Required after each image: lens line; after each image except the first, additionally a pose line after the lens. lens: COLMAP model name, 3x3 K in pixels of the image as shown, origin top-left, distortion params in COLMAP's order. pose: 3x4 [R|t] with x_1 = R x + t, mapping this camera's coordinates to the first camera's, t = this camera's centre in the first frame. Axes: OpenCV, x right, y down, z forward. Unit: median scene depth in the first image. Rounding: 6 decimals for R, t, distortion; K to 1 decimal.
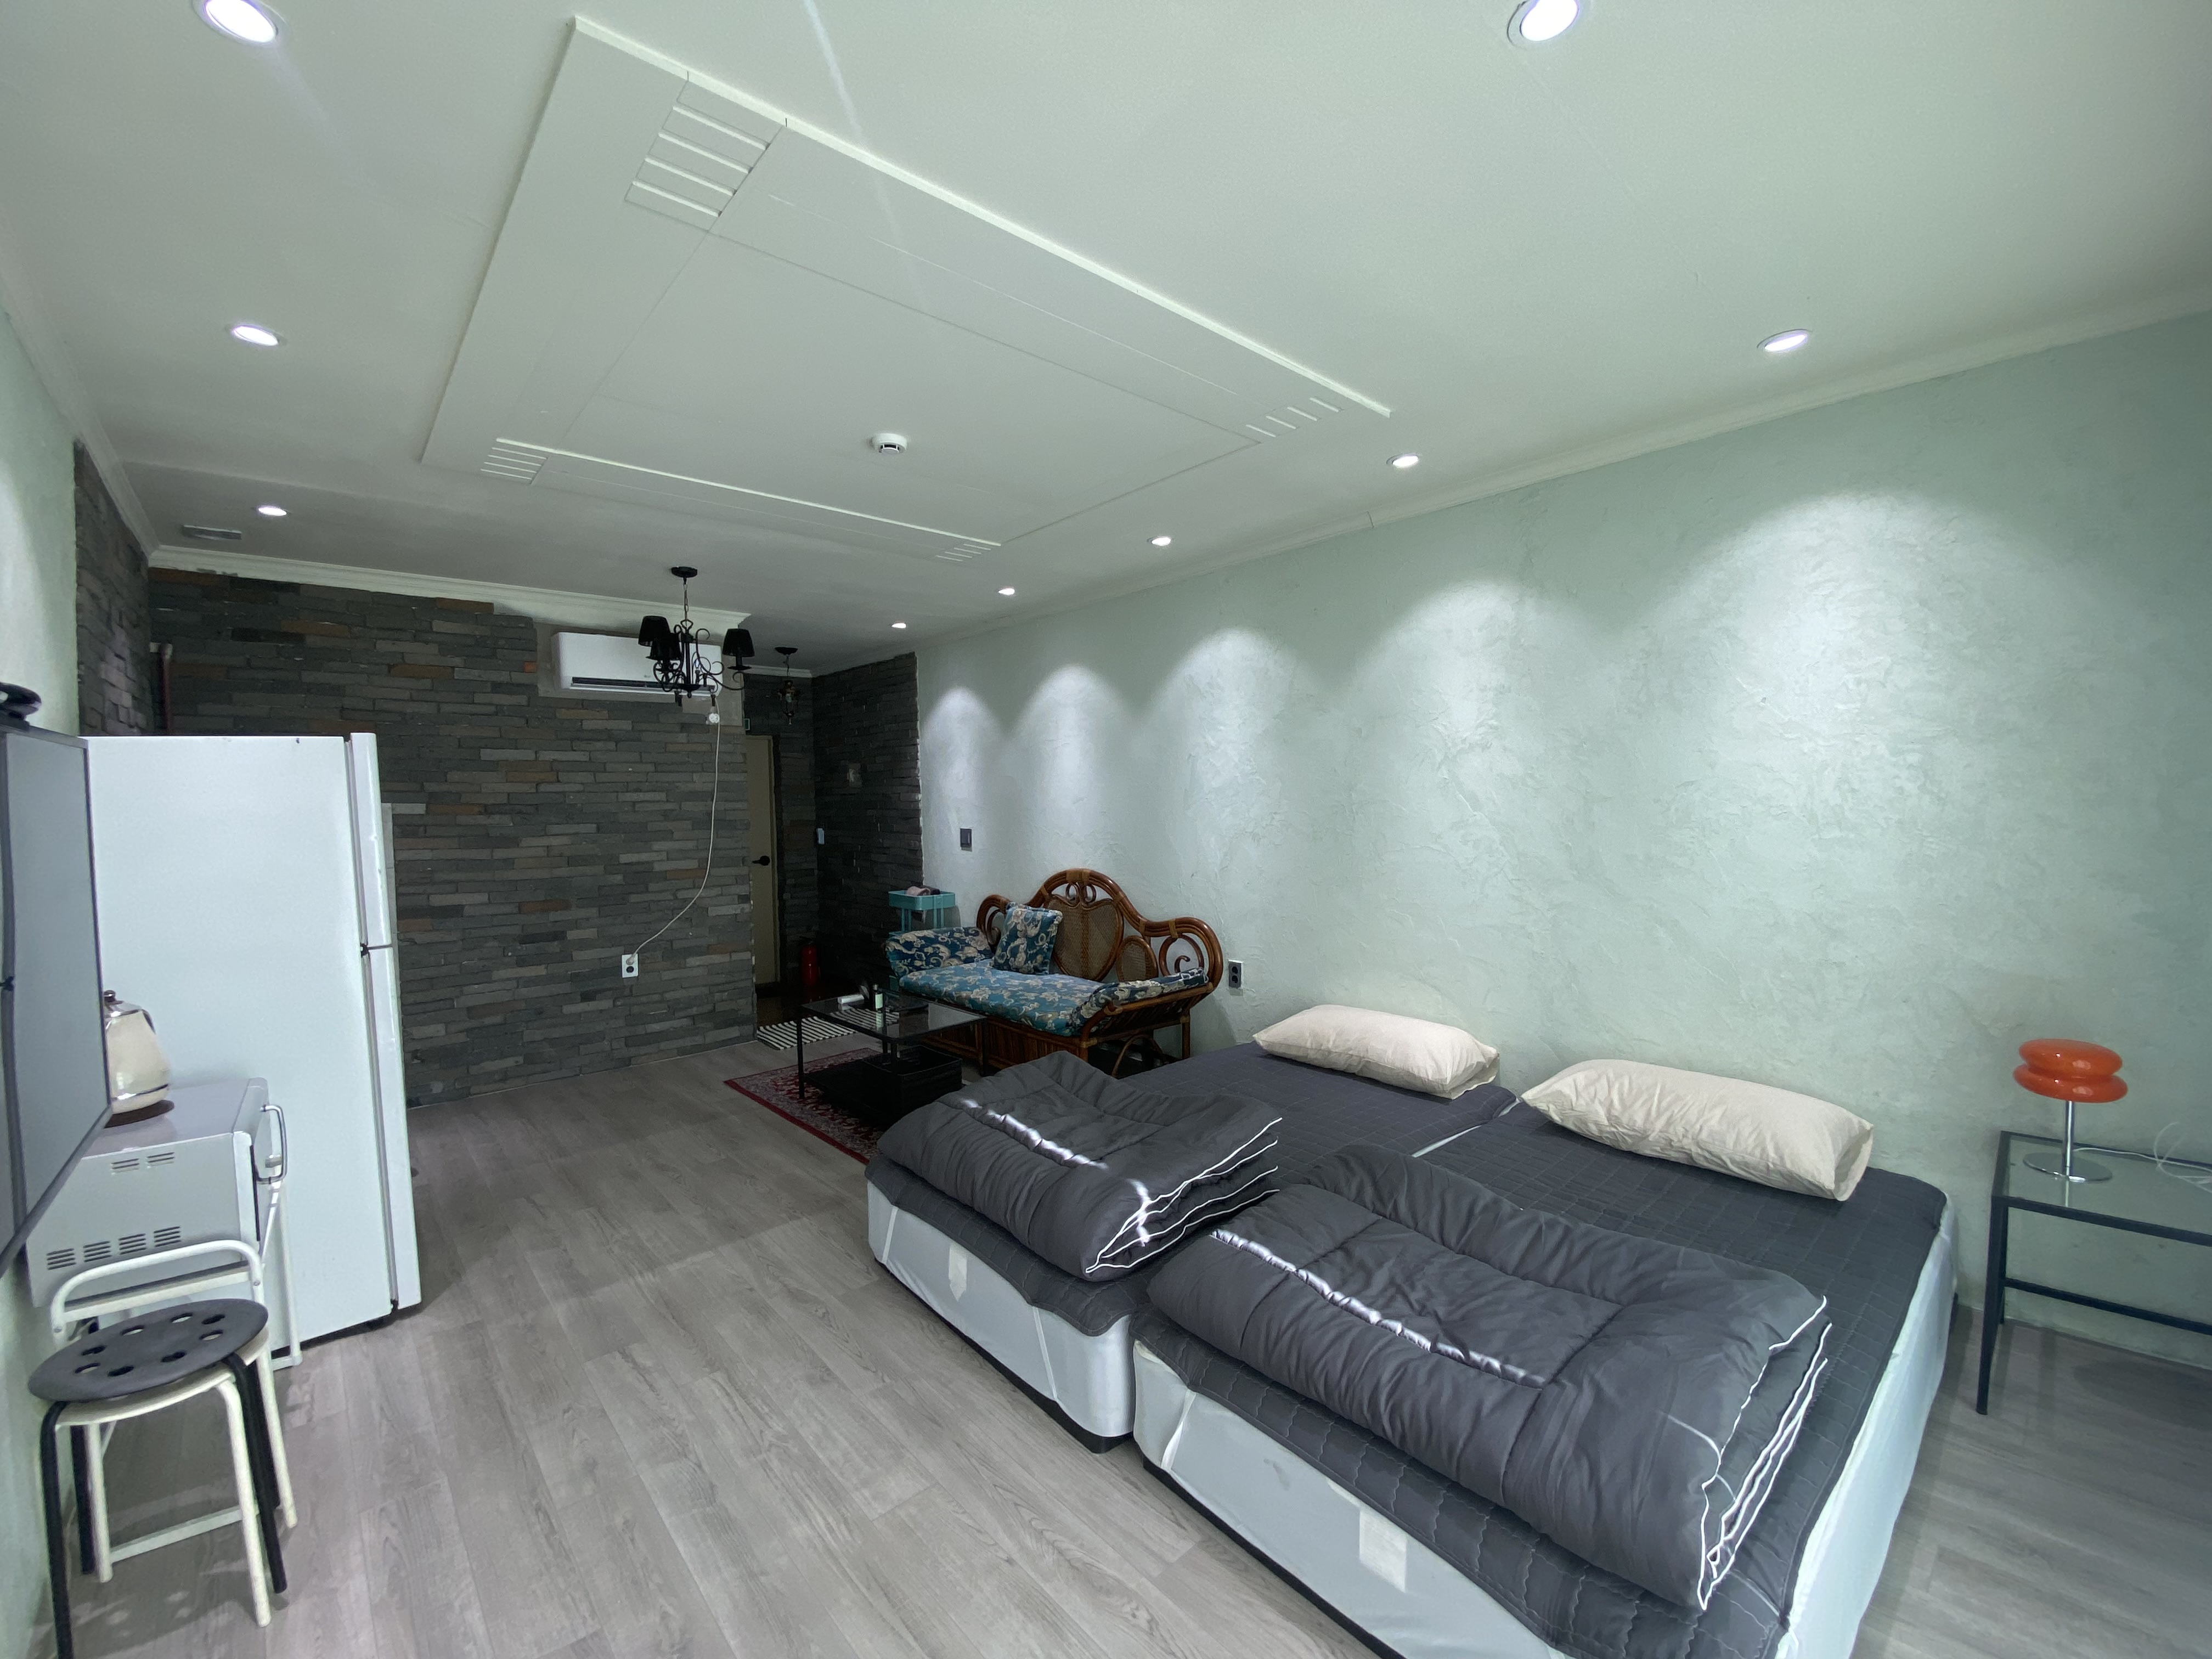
lens RADIAL K [[896.0, 0, 1106.5], [0, 896.0, 836.8], [0, 0, 1]] dist [0.075609, -0.053527]
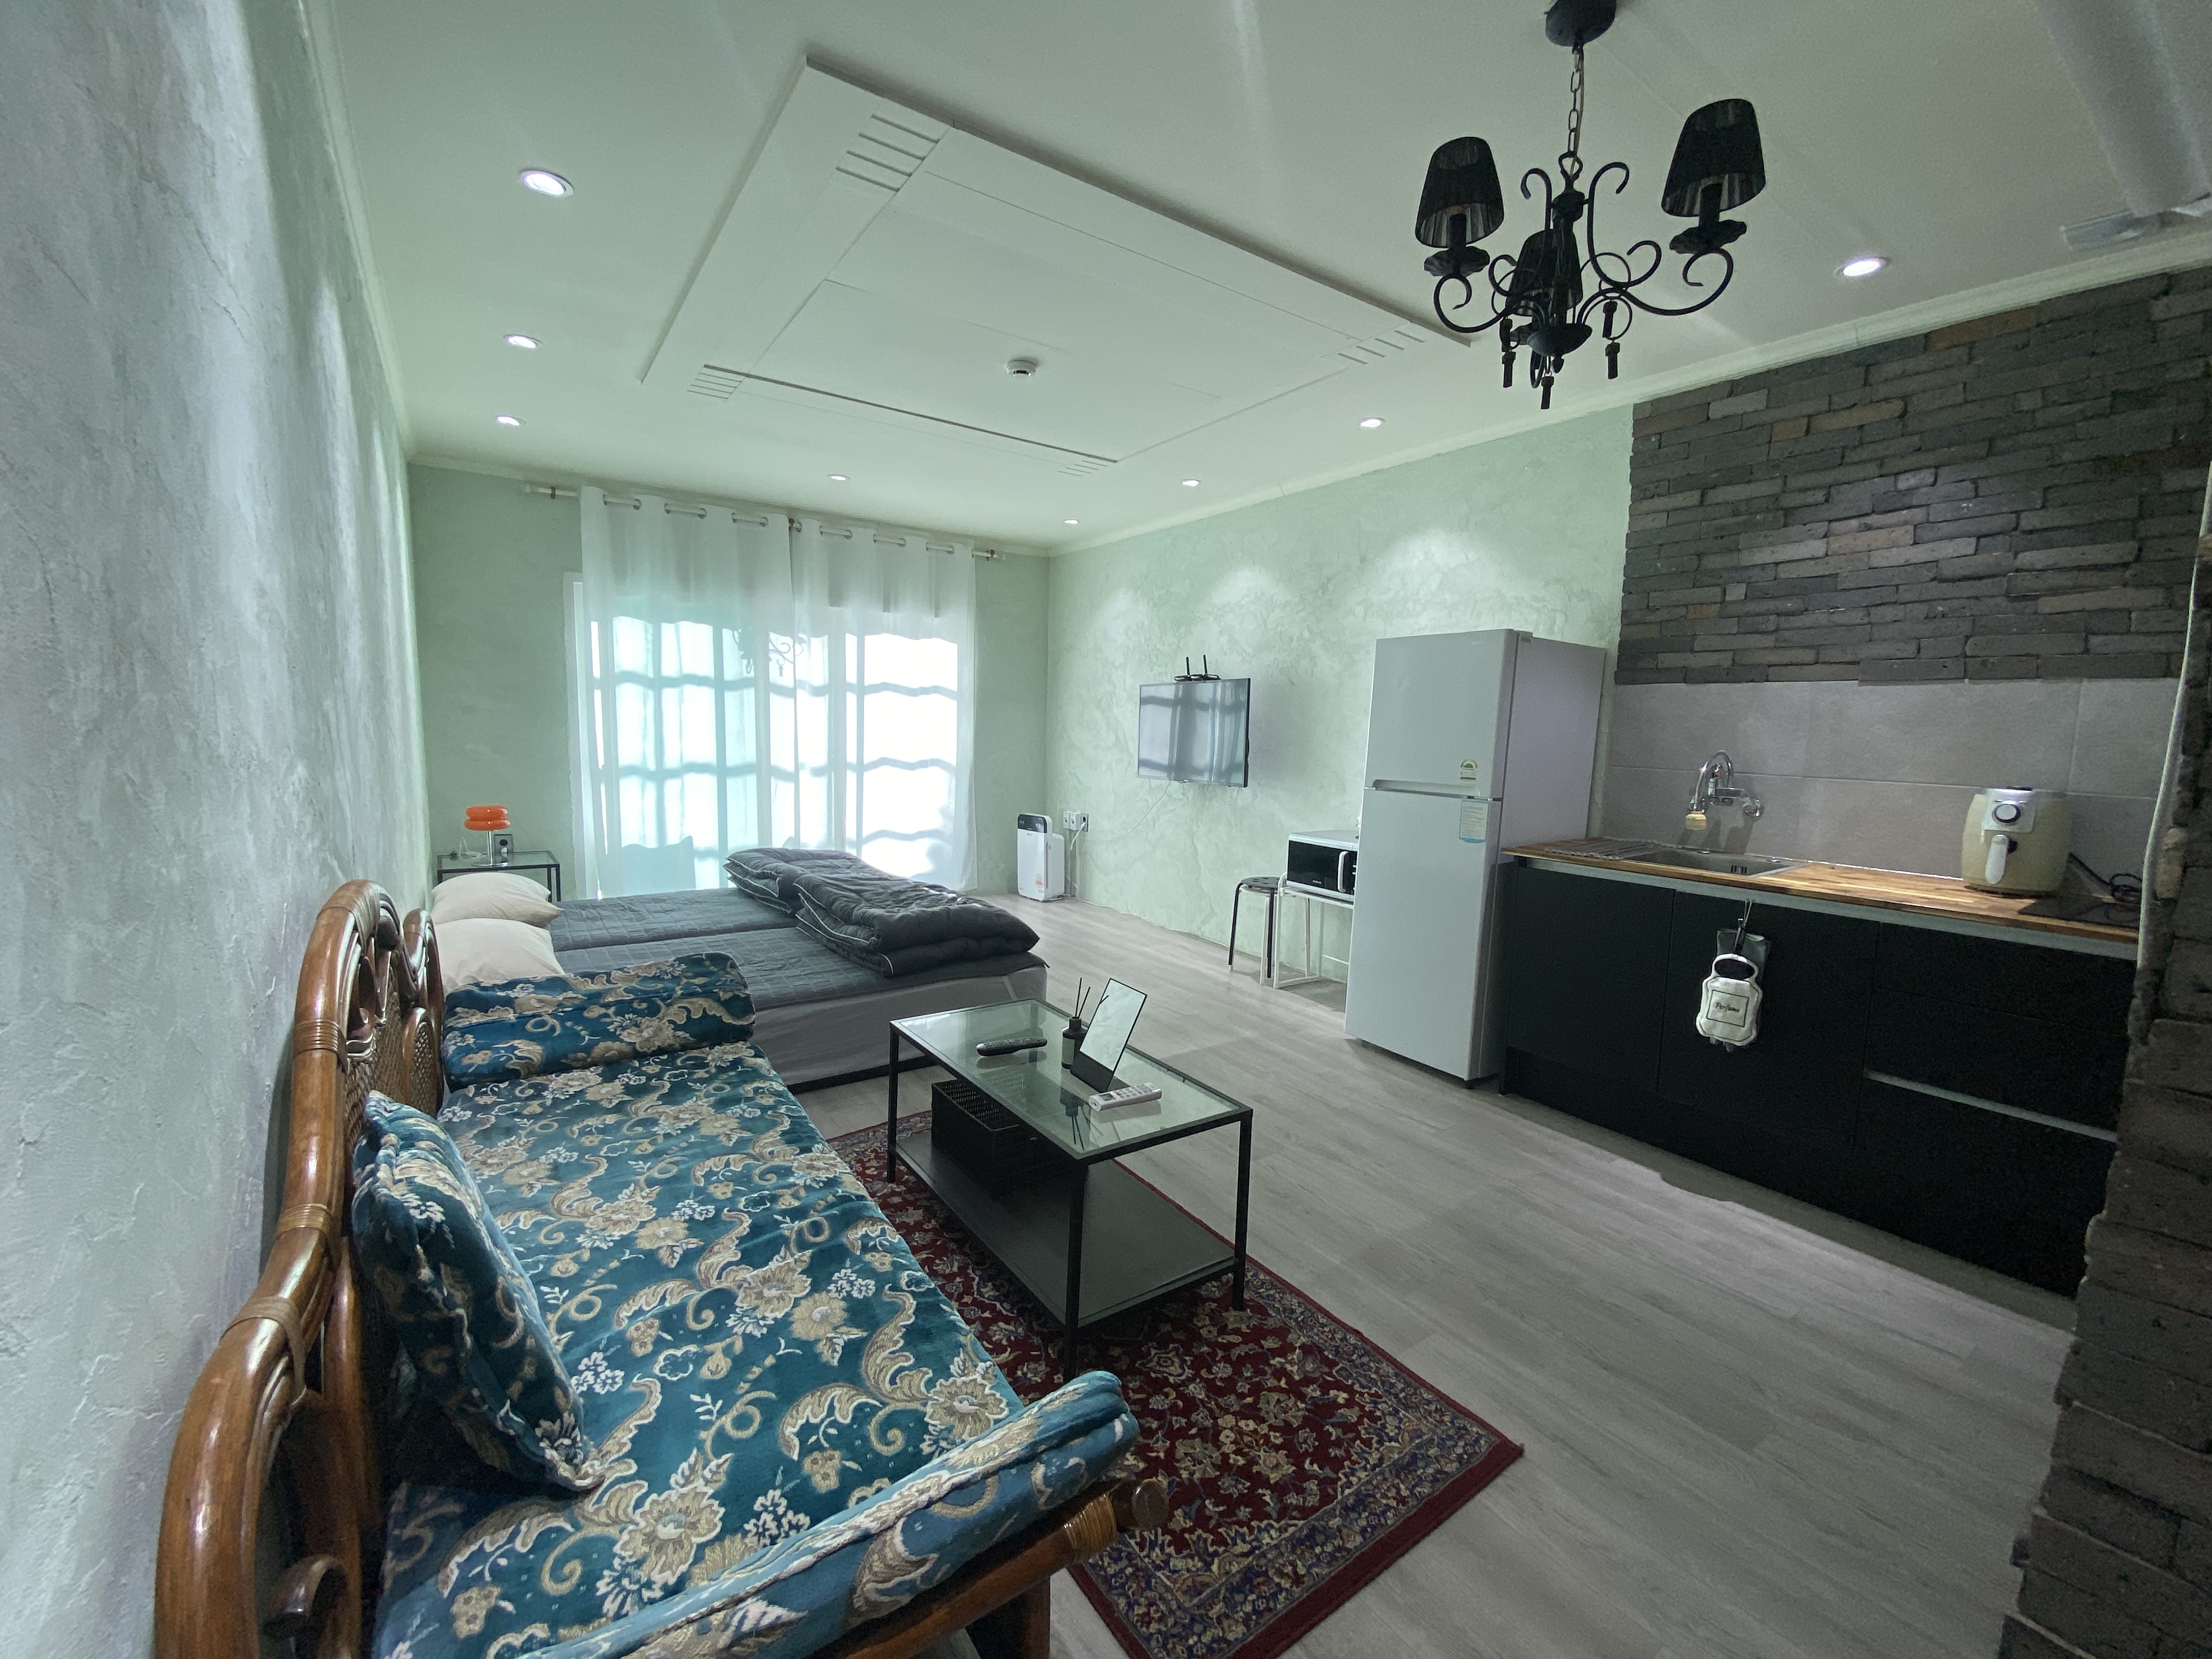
lens RADIAL K [[896.0, 0, 1106.5], [0, 896.0, 836.8], [0, 0, 1]] dist [0.075609, -0.053527]
pose [[-0.992056, -0.025603, 0.123160, -0.297041], [-0.005736, 0.987256, 0.159038, -0.014712], [-0.125663, 0.157069, -0.979560, 1.313899]]
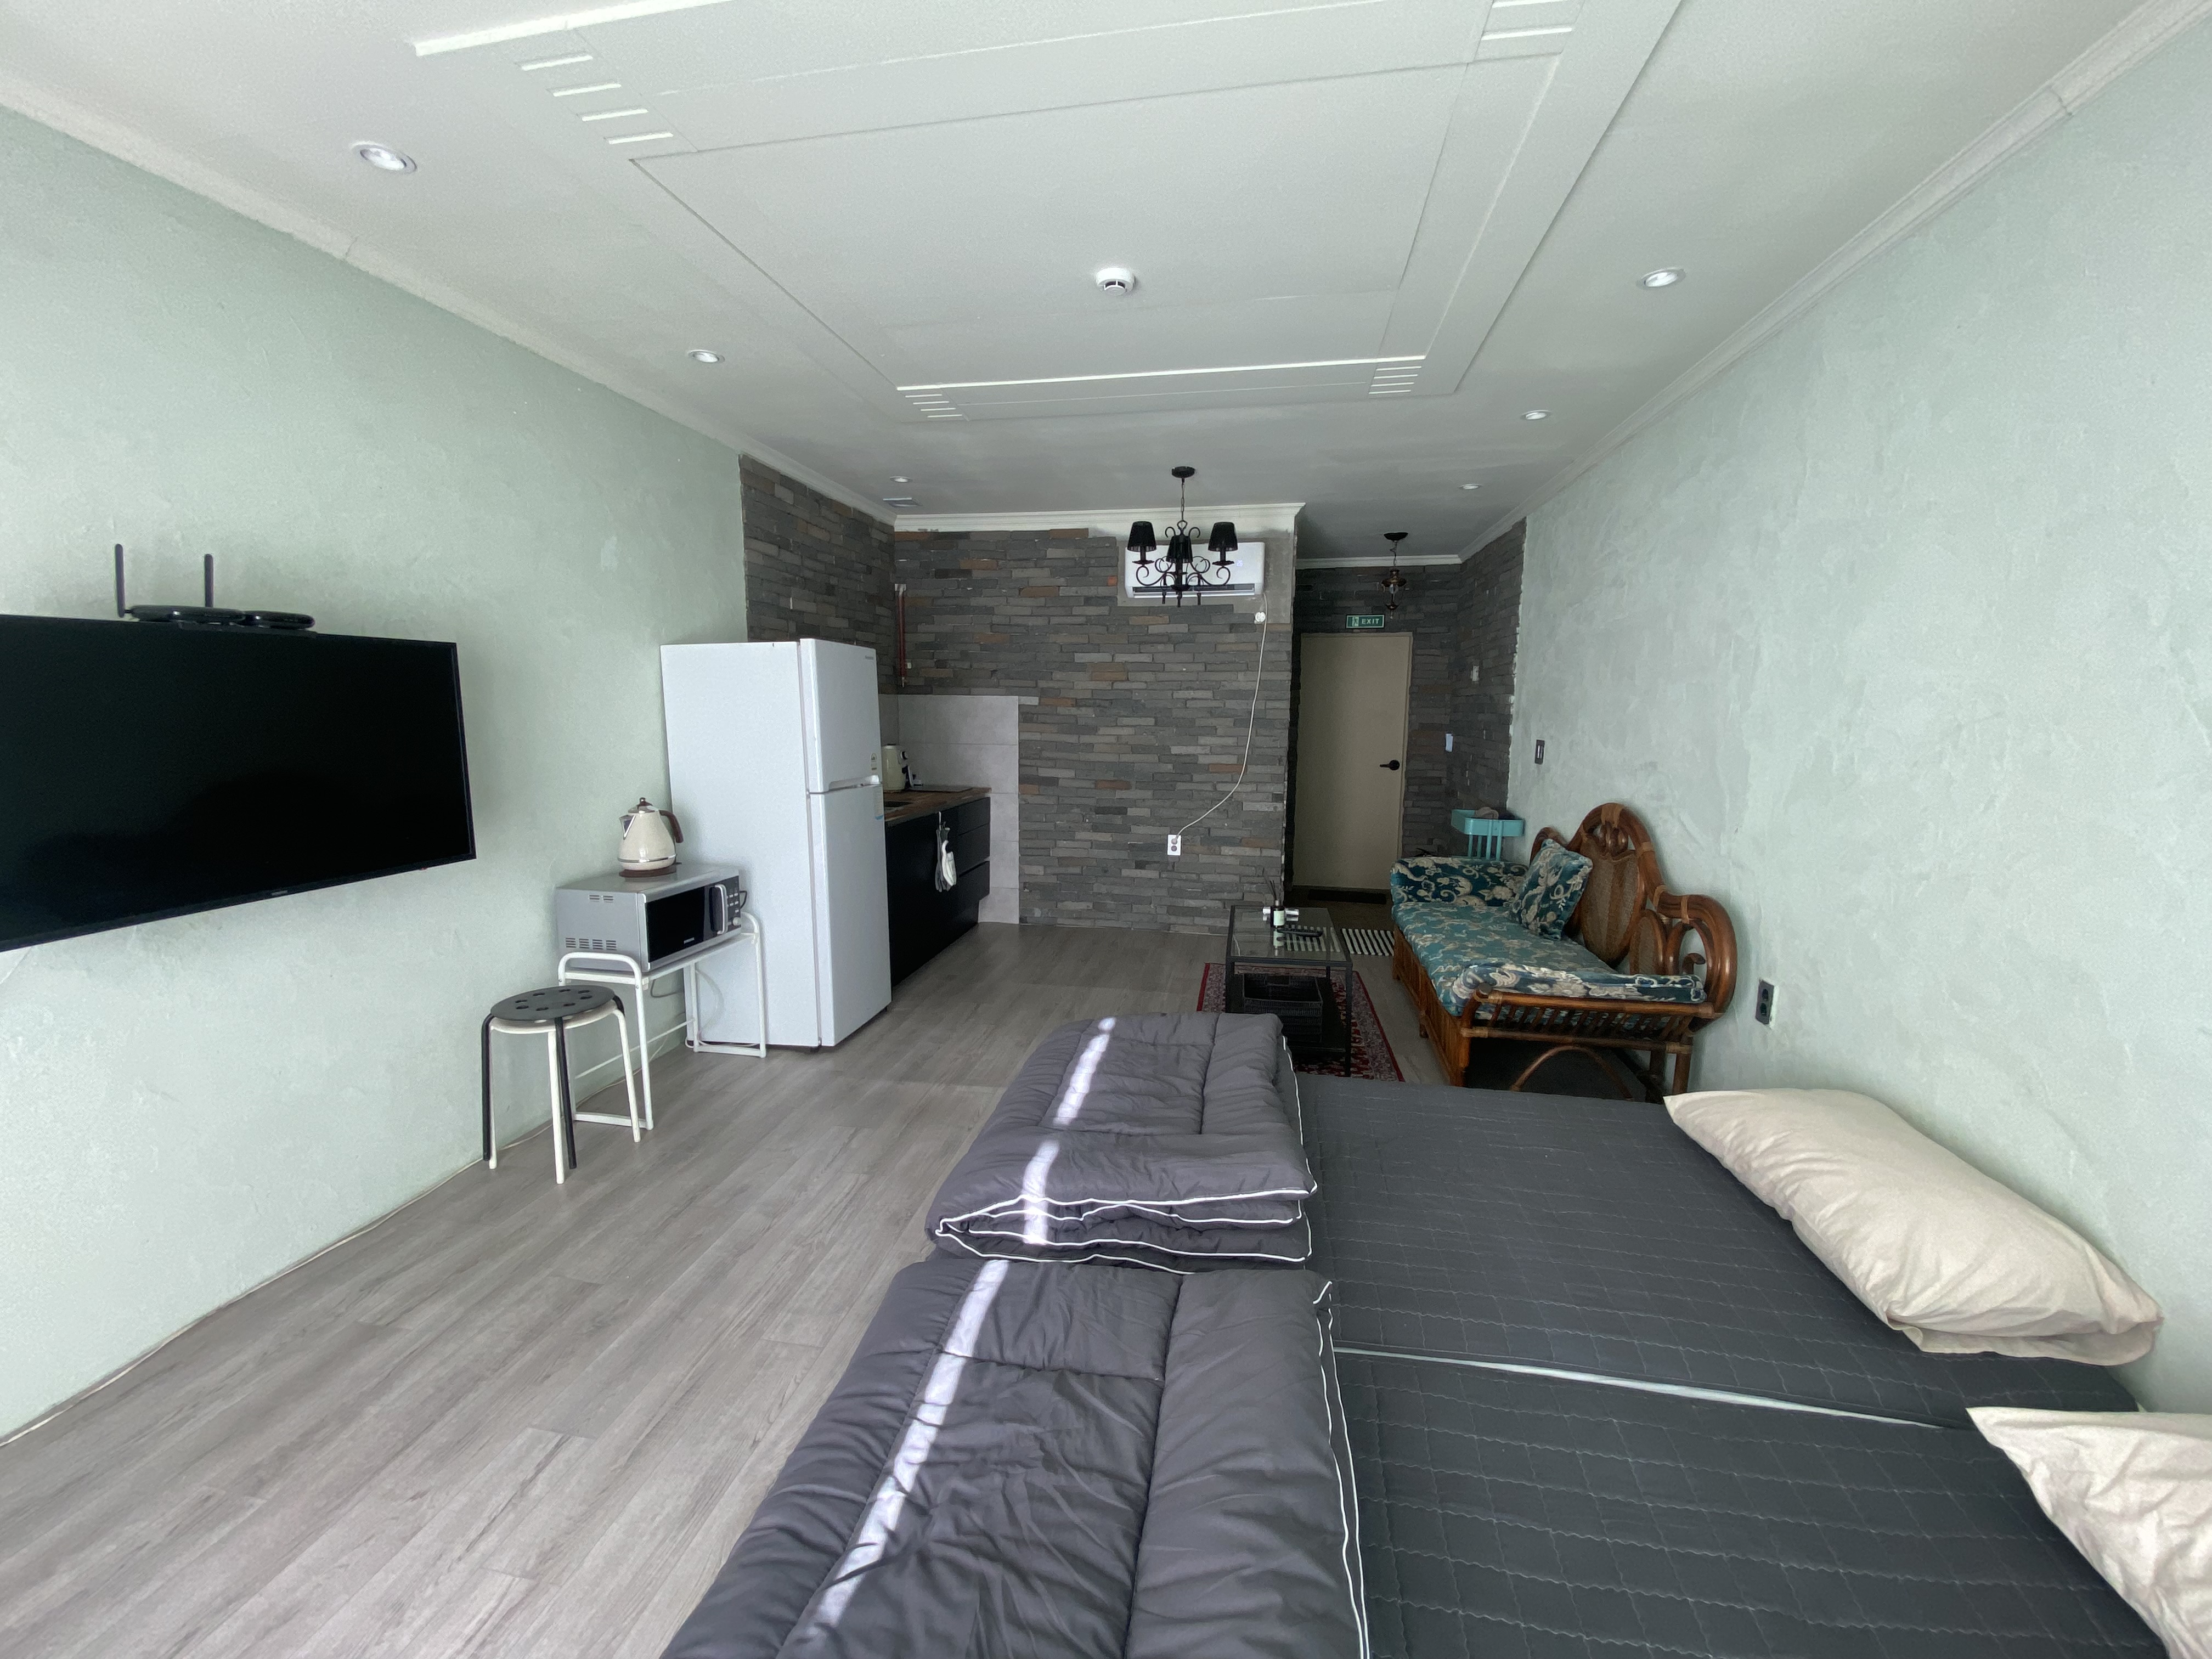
lens RADIAL K [[896.0, 0, 1106.5], [0, 896.0, 836.8], [0, 0, 1]] dist [0.075609, -0.053527]
pose [[0.624822, 0.138058, -0.768464, 0.298131], [-0.056355, 0.989650, 0.131974, -0.012135], [0.778731, -0.039154, 0.626135, 0.251851]]
